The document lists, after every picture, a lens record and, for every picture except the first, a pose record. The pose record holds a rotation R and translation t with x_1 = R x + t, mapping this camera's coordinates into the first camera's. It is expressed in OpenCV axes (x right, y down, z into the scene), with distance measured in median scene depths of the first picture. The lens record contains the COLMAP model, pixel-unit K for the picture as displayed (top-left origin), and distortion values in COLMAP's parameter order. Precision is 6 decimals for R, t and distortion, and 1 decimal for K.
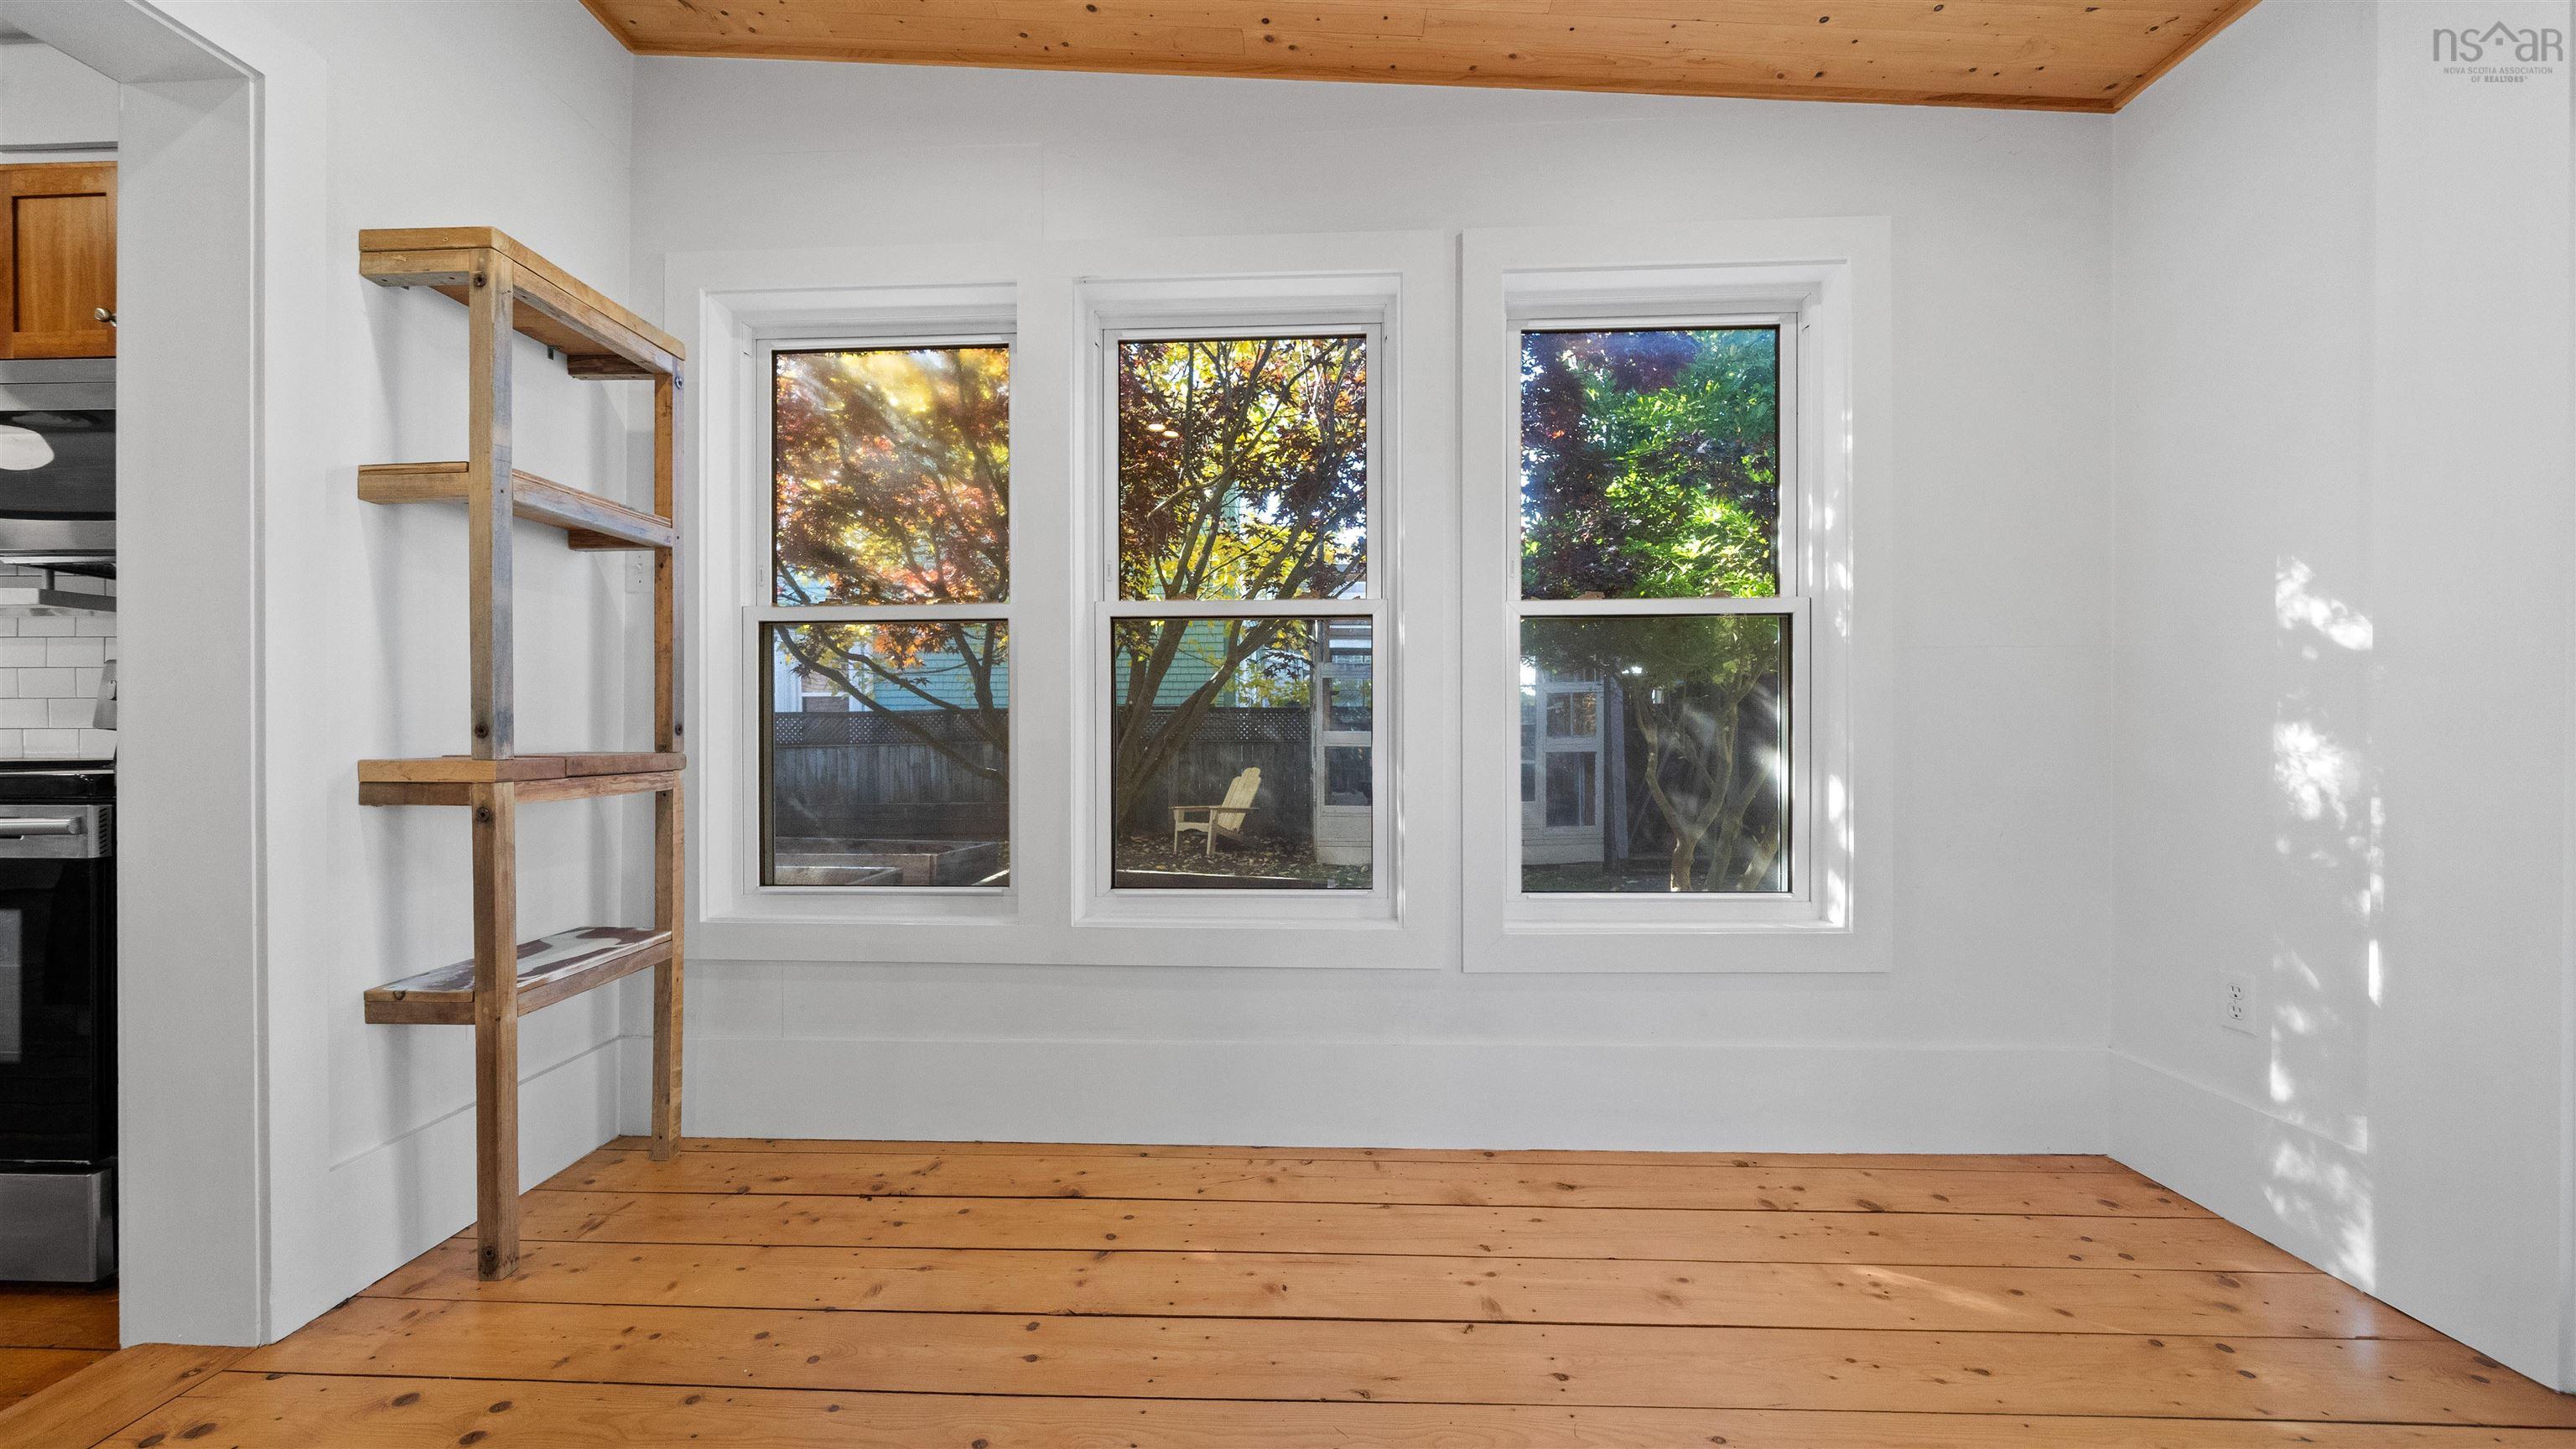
lens RADIAL K [[904.1, 0, 1283.2], [0, 904.1, 738.4], [0, 0, 1]] dist [-0.001827, -0.000184]
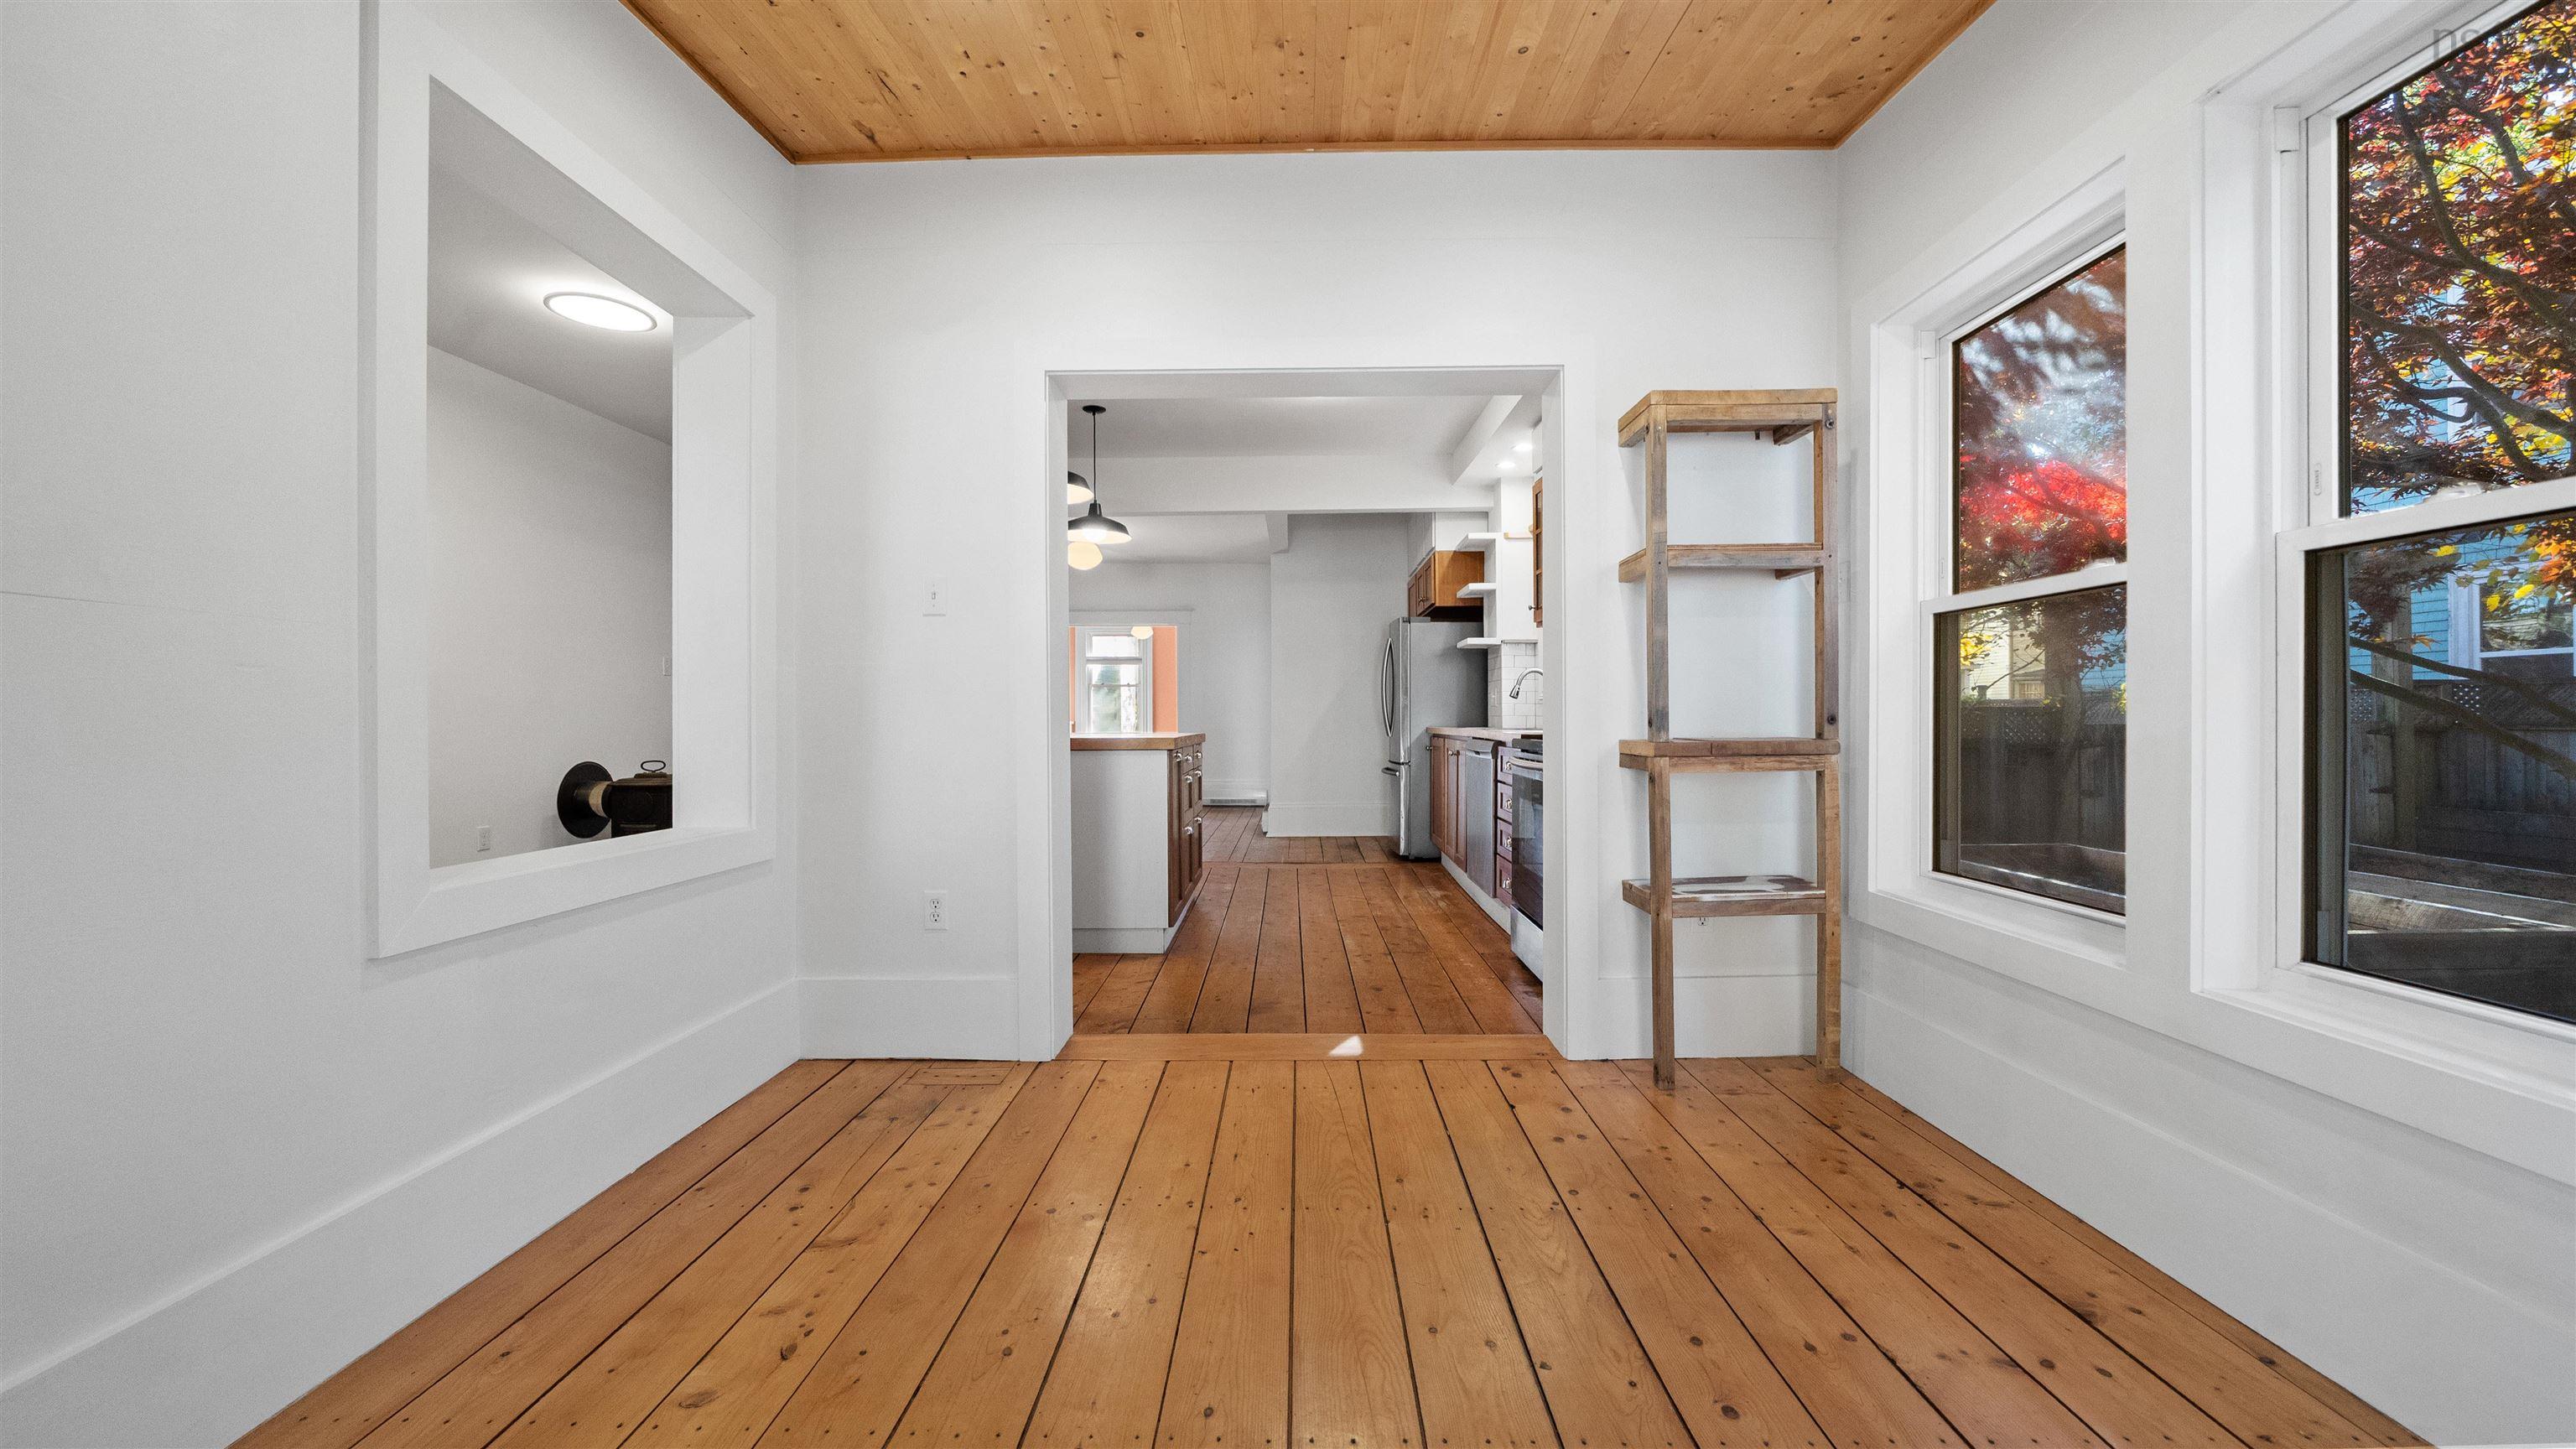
lens RADIAL K [[911.7, 0, 1290.5], [0, 911.7, 714.0], [0, 0, 1]] dist [-0.001181, -0.000093]
pose [[0.048160, -0.000275, -0.998840, 0.506306], [0.002319, 0.999997, -0.000164, -0.020253], [0.998837, -0.002309, 0.048161, 0.258642]]
